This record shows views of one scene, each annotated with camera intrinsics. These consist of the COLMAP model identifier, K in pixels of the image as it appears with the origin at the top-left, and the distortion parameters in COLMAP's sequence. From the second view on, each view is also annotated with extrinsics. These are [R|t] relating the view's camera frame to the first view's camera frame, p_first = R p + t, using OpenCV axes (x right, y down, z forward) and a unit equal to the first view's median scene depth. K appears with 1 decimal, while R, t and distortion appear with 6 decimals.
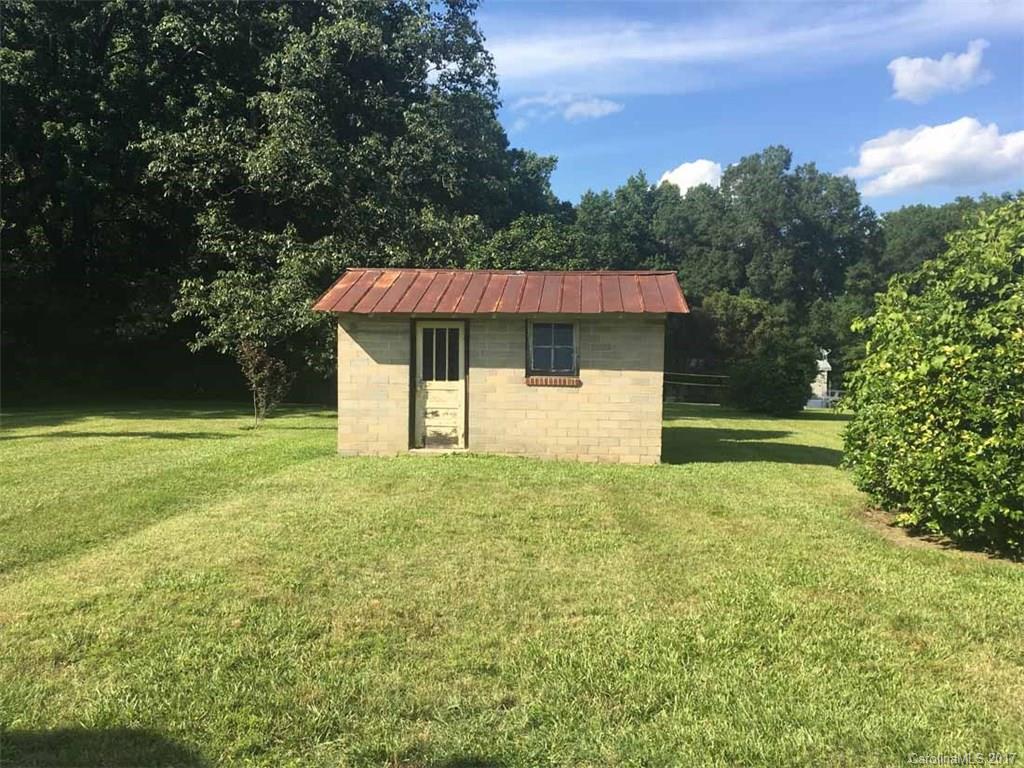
lens RADIAL K [[868.5, 0, 507.1], [0, 868.5, 383.9], [0, 0, 1]] dist [0.092856, -0.127371]
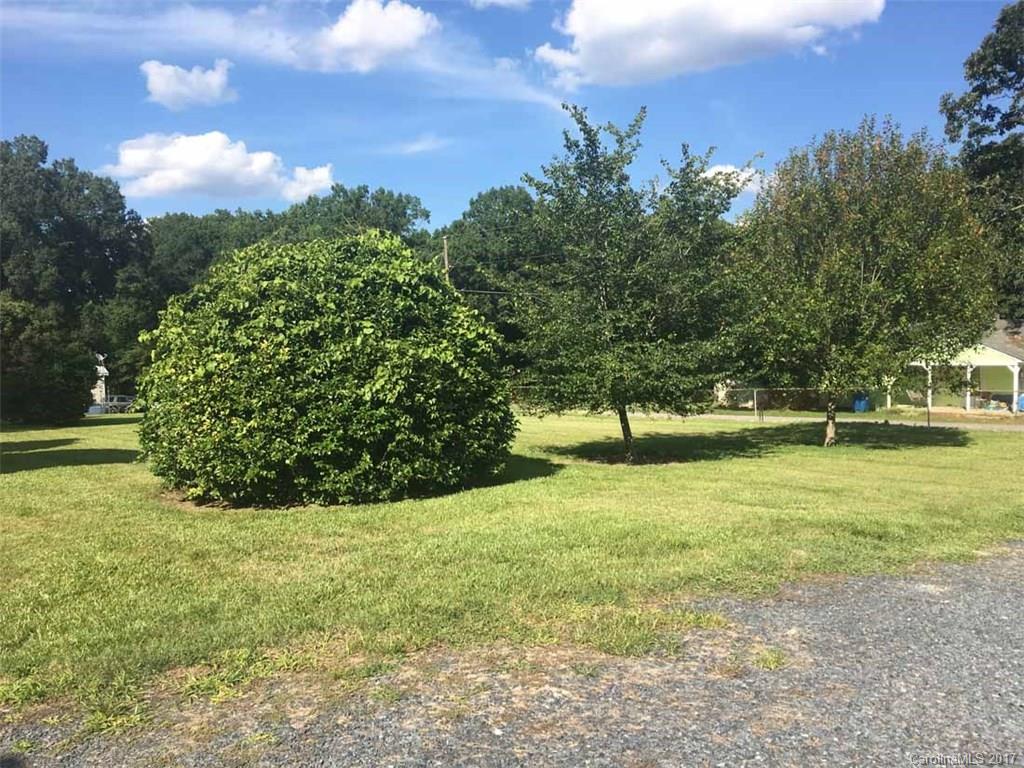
lens RADIAL K [[868.5, 0, 507.1], [0, 868.5, 383.9], [0, 0, 1]] dist [0.092856, -0.127371]
pose [[0.709424, -0.053335, 0.702761, -0.097651], [0.055890, 0.998250, 0.019341, 0.000151], [-0.702563, 0.025557, 0.711163, -0.198486]]
